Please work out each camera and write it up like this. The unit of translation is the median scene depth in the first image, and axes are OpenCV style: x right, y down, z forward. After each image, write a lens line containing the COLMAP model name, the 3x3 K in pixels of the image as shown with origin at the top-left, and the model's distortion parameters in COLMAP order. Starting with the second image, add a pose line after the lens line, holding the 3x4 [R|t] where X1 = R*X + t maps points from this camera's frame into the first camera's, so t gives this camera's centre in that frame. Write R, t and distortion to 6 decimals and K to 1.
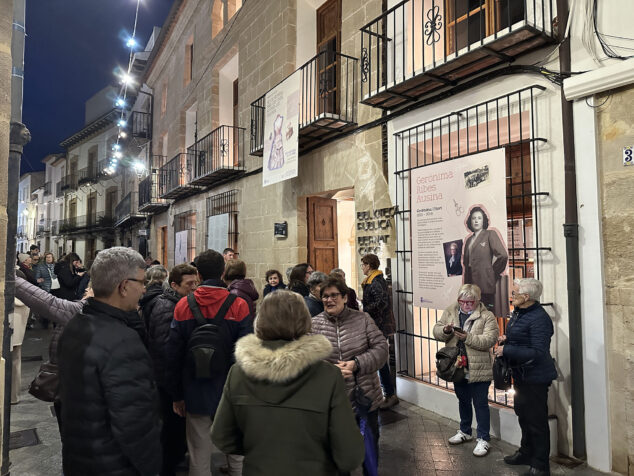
lens RADIAL K [[432.7, 0, 317.0], [0, 432.7, 238.0], [0, 0, 1]] dist [0.049851, -0.044181]
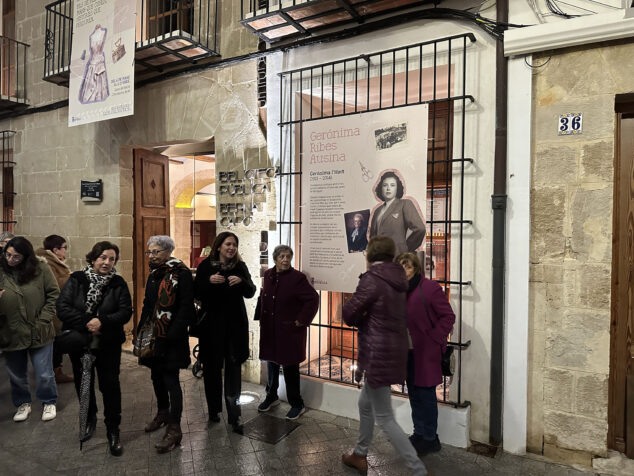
lens RADIAL K [[432.7, 0, 317.0], [0, 432.7, 238.0], [0, 0, 1]] dist [0.049851, -0.044181]
pose [[0.893138, 0.002800, 0.449775, -0.139524], [-0.031318, 0.997941, 0.055978, 0.014589], [-0.448692, -0.064082, 0.891386, 0.289424]]
